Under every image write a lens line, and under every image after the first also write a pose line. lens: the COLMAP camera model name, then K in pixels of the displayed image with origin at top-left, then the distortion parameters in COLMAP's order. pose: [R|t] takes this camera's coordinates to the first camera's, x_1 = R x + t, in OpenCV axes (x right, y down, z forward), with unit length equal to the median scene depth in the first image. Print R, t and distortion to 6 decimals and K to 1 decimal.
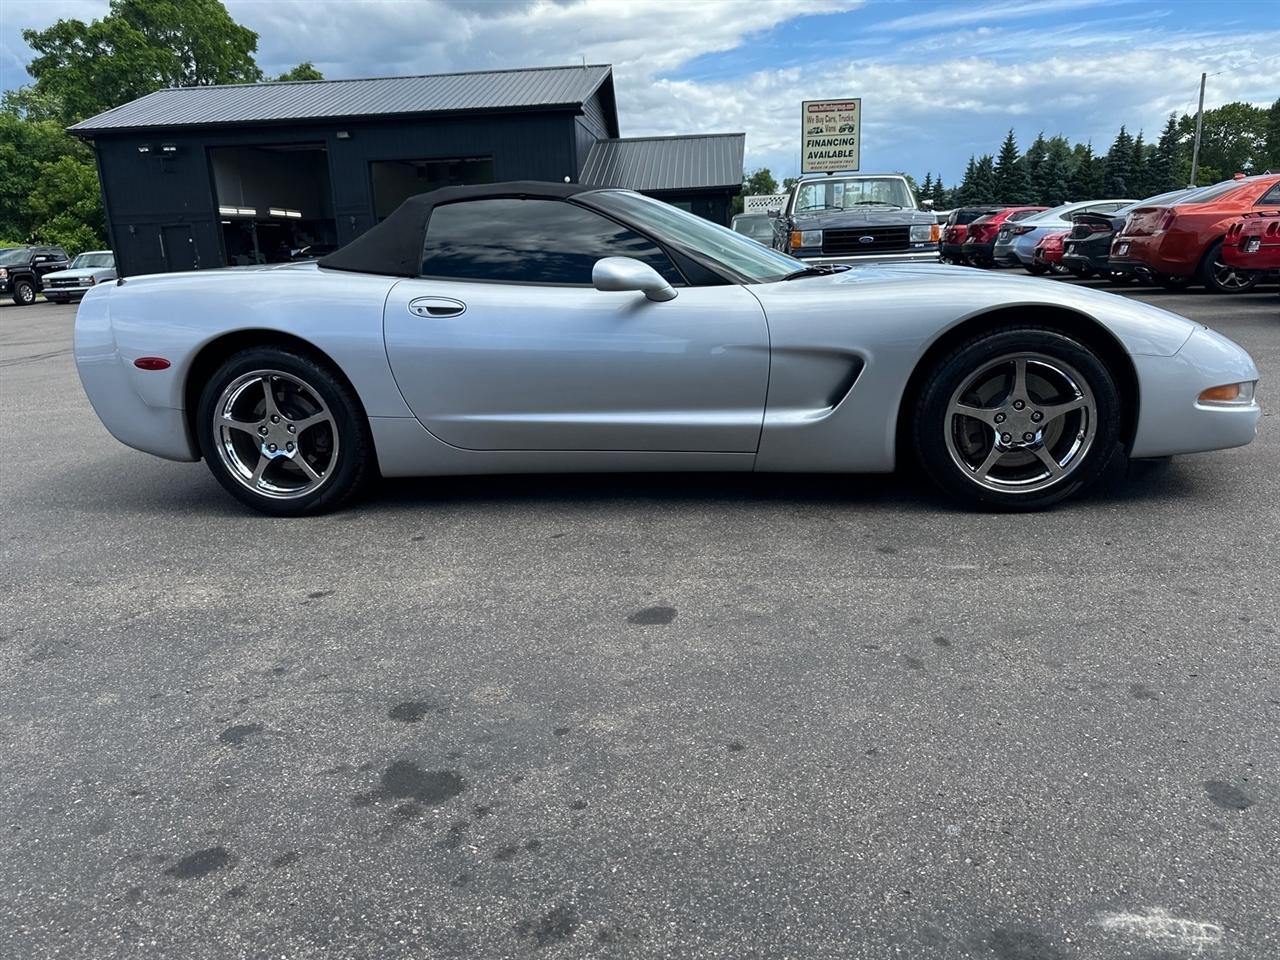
lens RADIAL K [[909.7, 0, 633.1], [0, 909.7, 480.1], [0, 0, 1]] dist [0.021946, -0.021787]
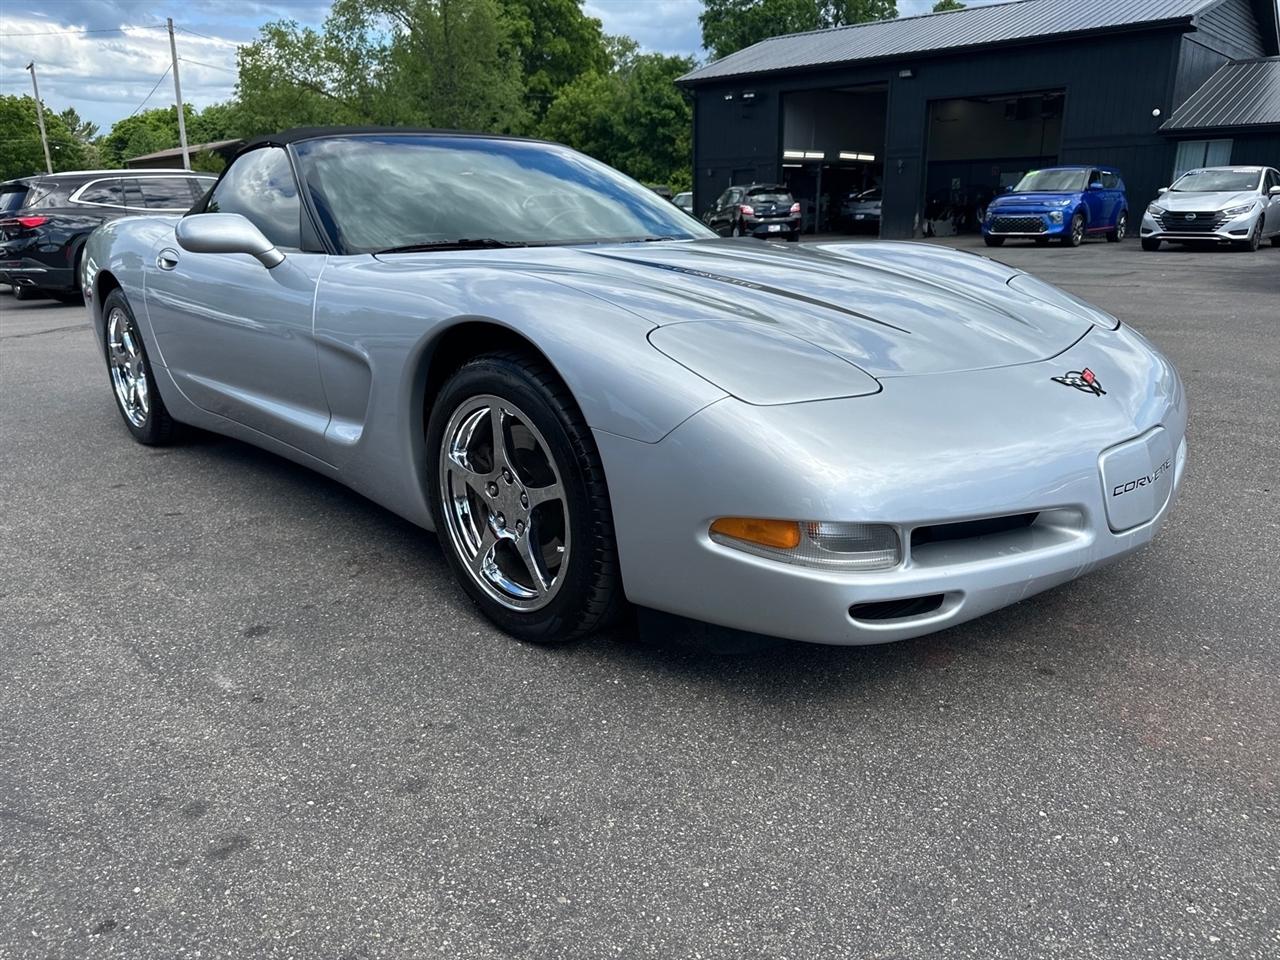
lens RADIAL K [[911.6, 0, 640.0], [0, 911.6, 480.0], [0, 0, 1]] dist [0.022323, -0.028256]
pose [[0.792026, 0.202506, -0.575922, 0.744201], [-0.169448, 0.979235, 0.111289, -0.143184], [0.586500, 0.009445, 0.809894, 0.463195]]
